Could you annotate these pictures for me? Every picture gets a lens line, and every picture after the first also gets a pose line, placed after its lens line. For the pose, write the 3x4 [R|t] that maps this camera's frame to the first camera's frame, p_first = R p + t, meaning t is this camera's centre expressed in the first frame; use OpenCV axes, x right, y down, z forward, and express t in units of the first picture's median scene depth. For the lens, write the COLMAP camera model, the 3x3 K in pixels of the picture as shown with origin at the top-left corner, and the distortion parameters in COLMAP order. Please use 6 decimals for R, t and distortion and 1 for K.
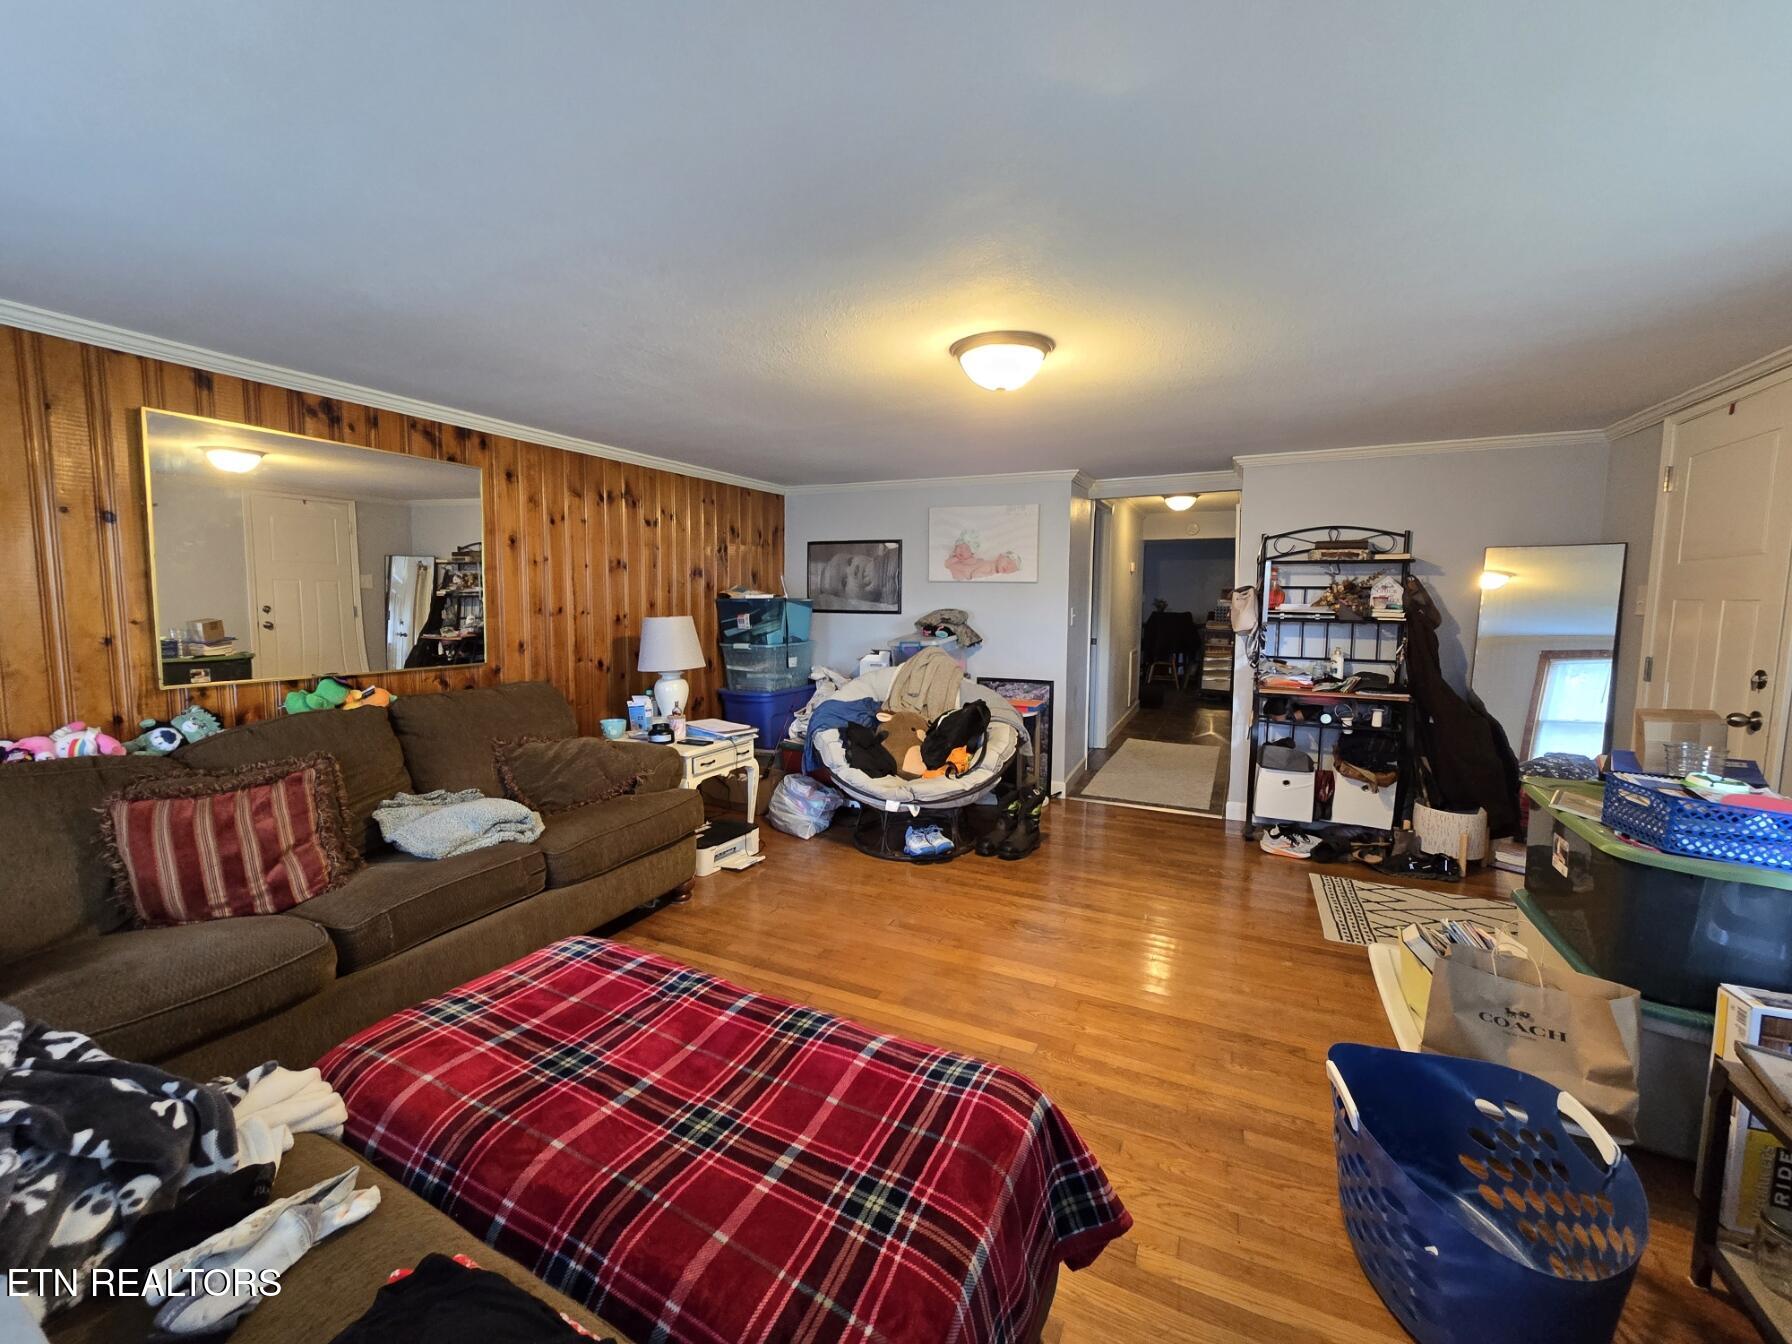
lens RADIAL K [[723.3, 0, 896.0], [0, 723.3, 672.0], [0, 0, 1]] dist [-0.000449, -0.000029]
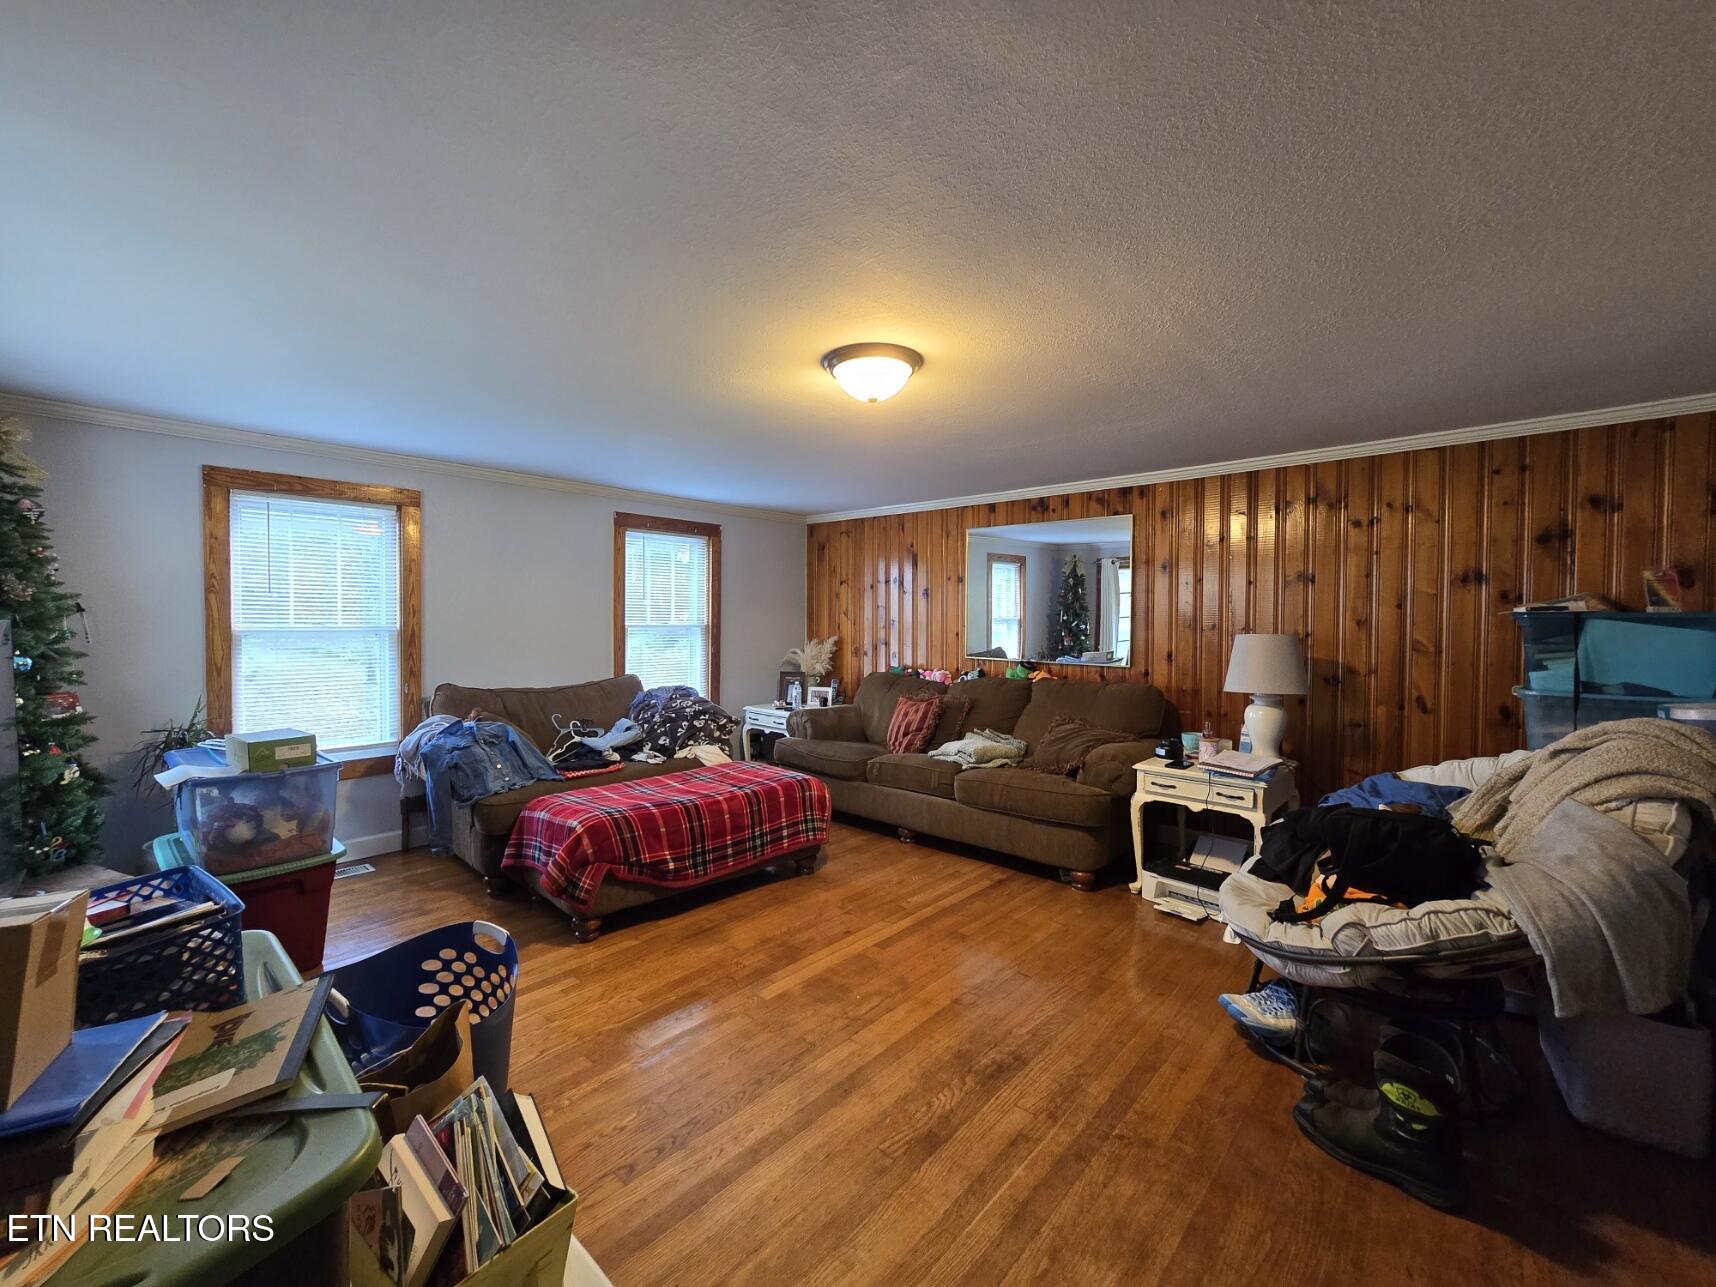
lens RADIAL K [[709.8, 0, 858.0], [0, 709.8, 643.5], [0, 0, 1]] dist [-0.000412, 0.000270]
pose [[-0.267334, 0.024032, -0.963304, 0.847421], [-0.104773, 0.993037, 0.053850, -0.075994], [0.957891, 0.115324, -0.262955, 0.962975]]
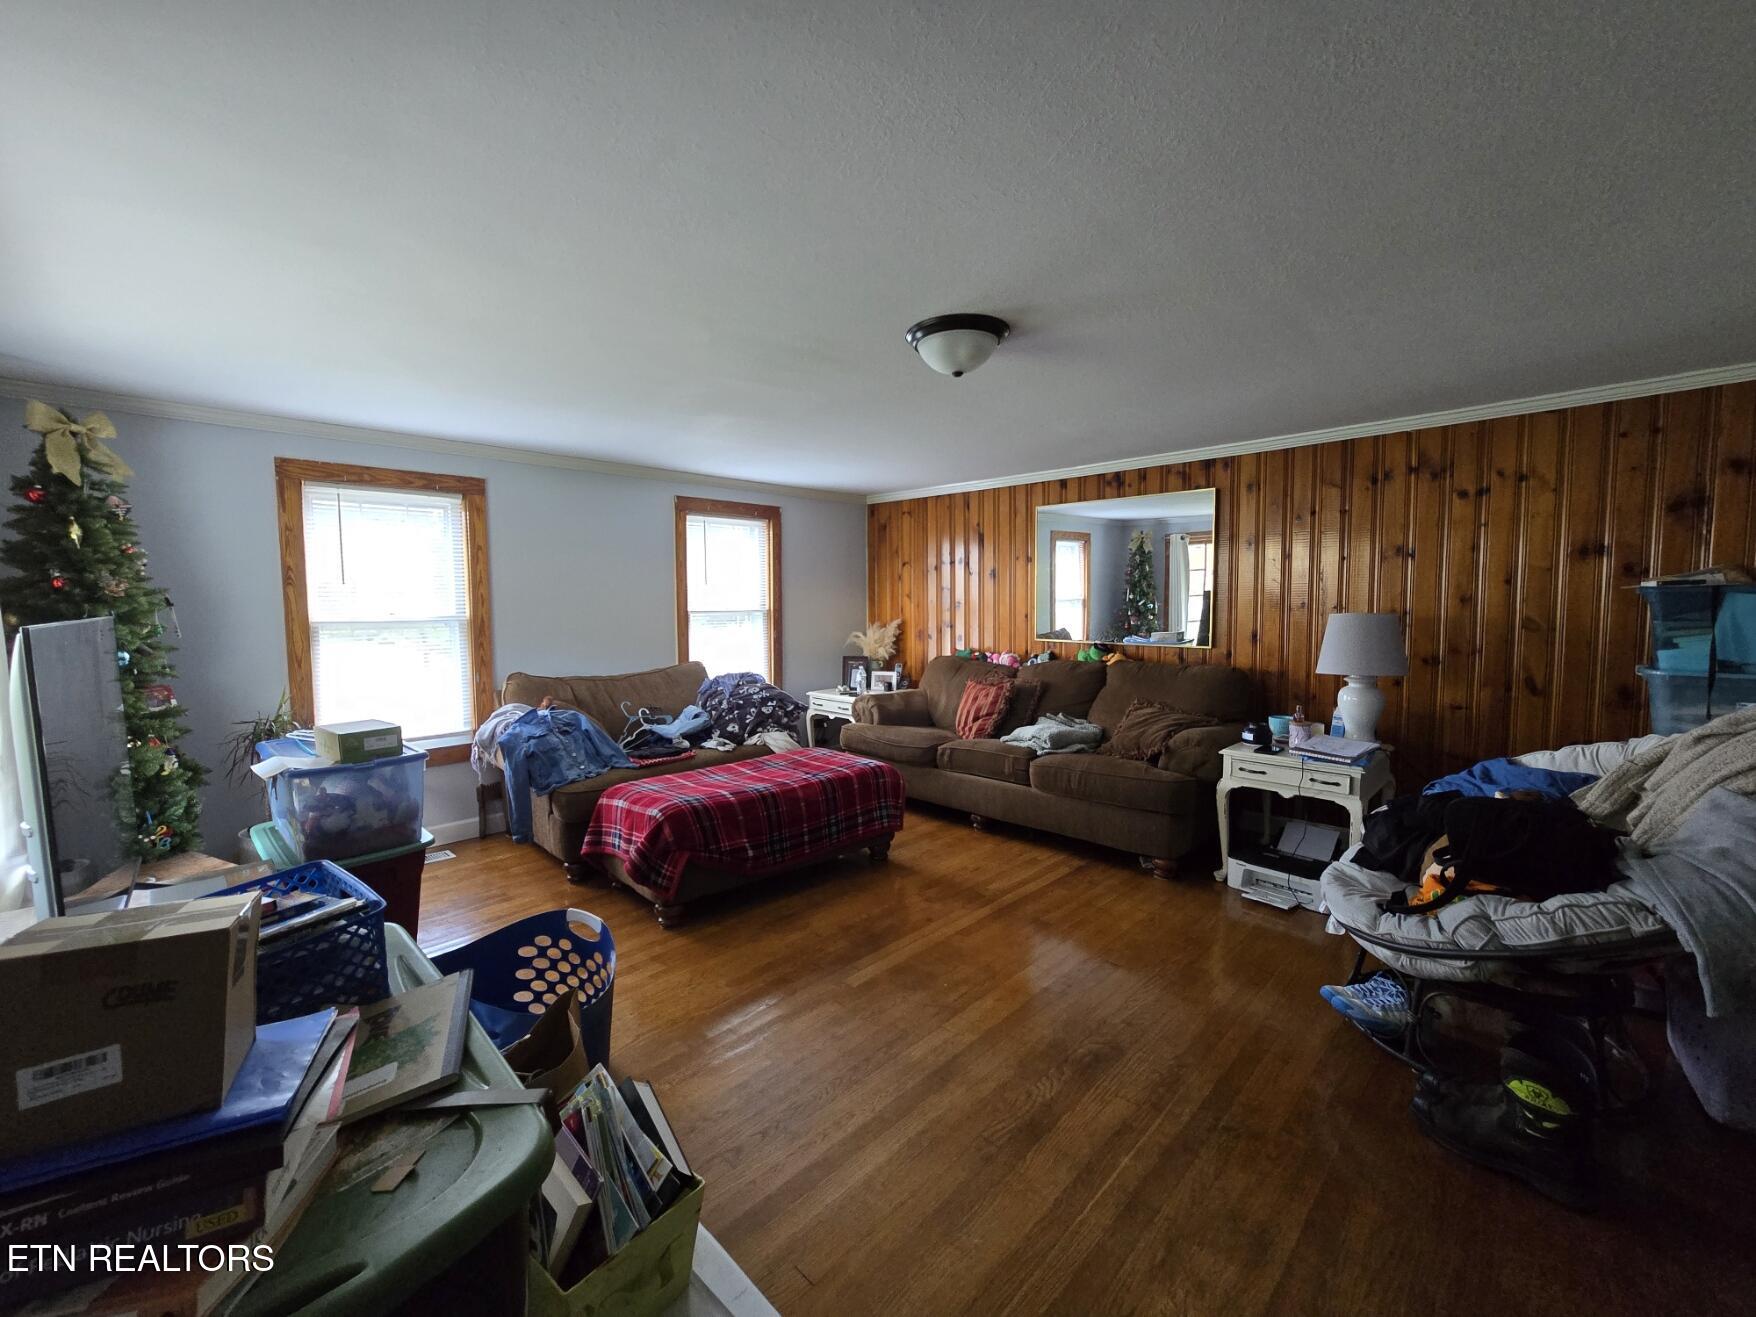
lens RADIAL K [[722.0, 0, 878.0], [0, 722.0, 658.5], [0, 0, 1]] dist [-0.000704, 0.000091]
pose [[-0.305064, 0.071670, -0.949631, 0.851889], [-0.090523, 0.990467, 0.103832, -0.076709], [0.948020, 0.117639, -0.295668, 0.922474]]
